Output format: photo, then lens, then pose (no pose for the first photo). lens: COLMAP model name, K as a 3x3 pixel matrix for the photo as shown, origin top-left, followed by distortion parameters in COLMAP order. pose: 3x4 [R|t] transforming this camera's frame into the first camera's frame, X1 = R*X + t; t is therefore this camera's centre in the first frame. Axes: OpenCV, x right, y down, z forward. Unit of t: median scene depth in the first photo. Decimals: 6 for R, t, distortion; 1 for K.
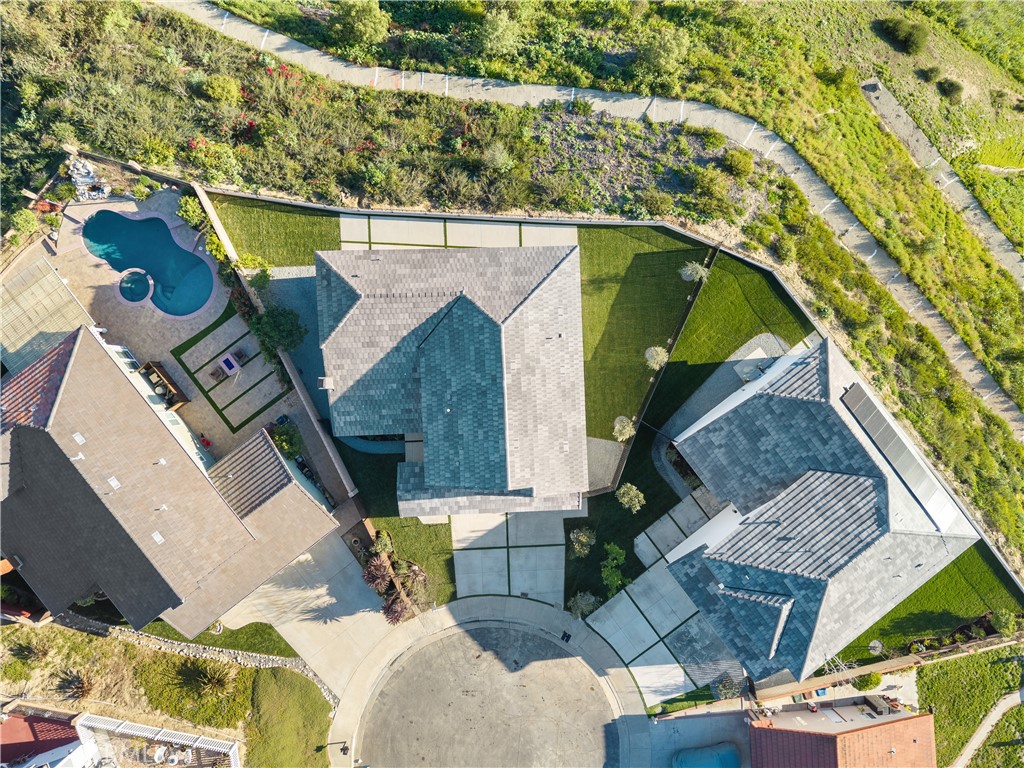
lens RADIAL K [[685.4, 0, 512.5], [0, 685.4, 384.3], [0, 0, 1]] dist [0.026178, -0.025373]
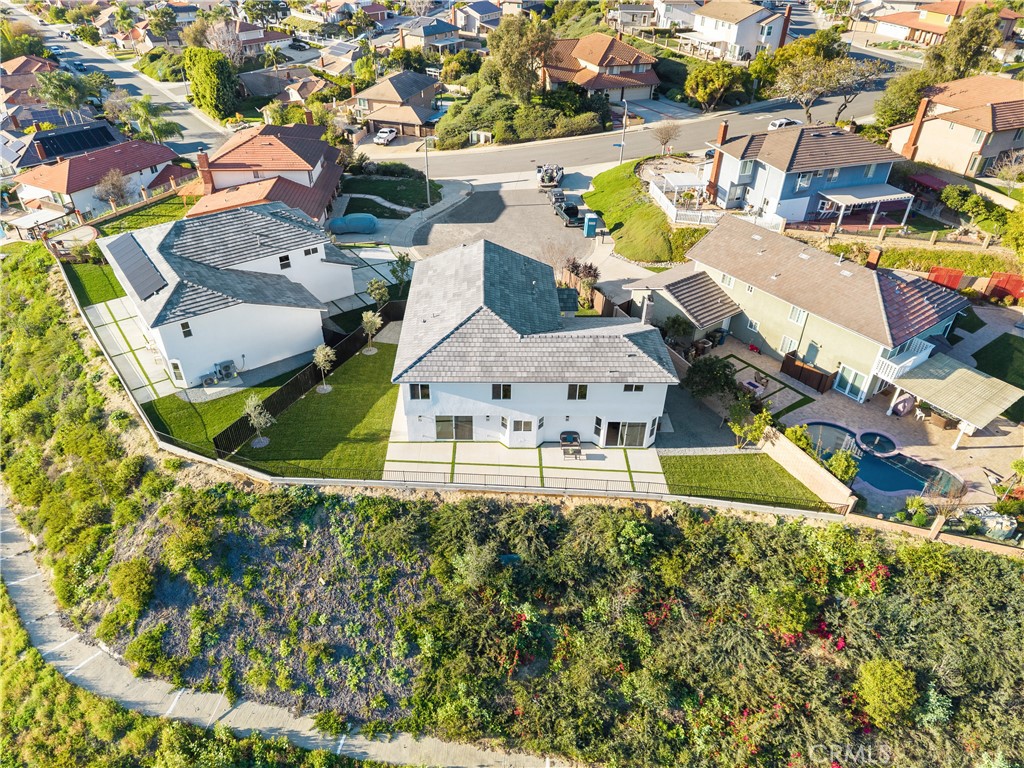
lens RADIAL K [[685.4, 0, 512.5], [0, 685.4, 384.3], [0, 0, 1]] dist [0.026178, -0.025373]
pose [[-0.998184, -0.055515, -0.023385, -0.036076], [0.012945, -0.576810, 0.816776, -0.824804], [-0.058832, 0.814990, 0.576481, 0.423240]]
